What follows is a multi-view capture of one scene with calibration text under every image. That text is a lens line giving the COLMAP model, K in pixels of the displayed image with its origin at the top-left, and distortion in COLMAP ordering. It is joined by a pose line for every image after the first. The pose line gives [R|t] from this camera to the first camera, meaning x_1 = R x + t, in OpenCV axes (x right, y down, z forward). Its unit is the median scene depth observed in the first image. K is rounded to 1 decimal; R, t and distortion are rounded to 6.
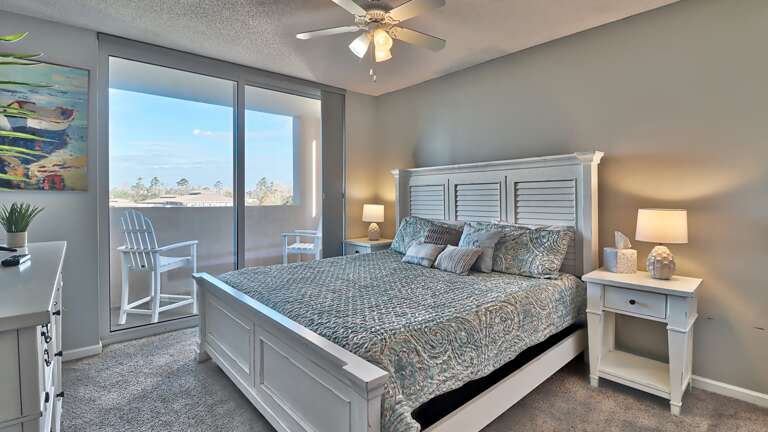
lens RADIAL K [[359.7, 0, 403.5], [0, 359.7, 197.5], [0, 0, 1]] dist [-0.000756, -0.000248]
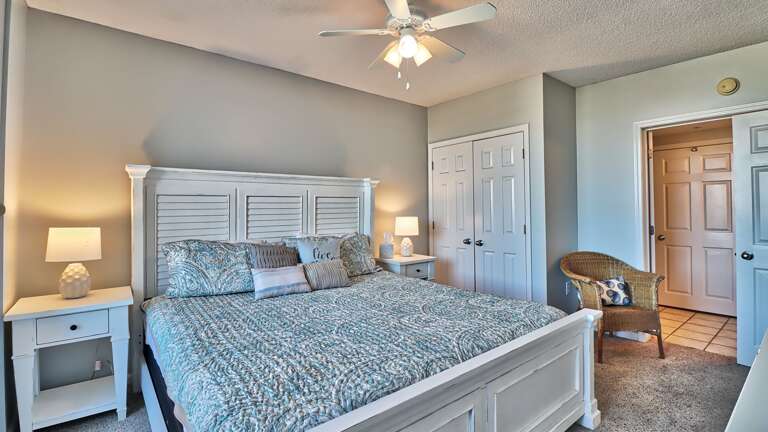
lens RADIAL K [[349.7, 0, 359.4], [0, 349.7, 204.6], [0, 0, 1]] dist [-0.021390, -0.000235]
pose [[0.110220, 0.018433, 0.993736, -0.564653], [0.010558, 0.999750, -0.019716, 0.002857], [-0.993851, 0.012665, 0.109997, 0.583872]]
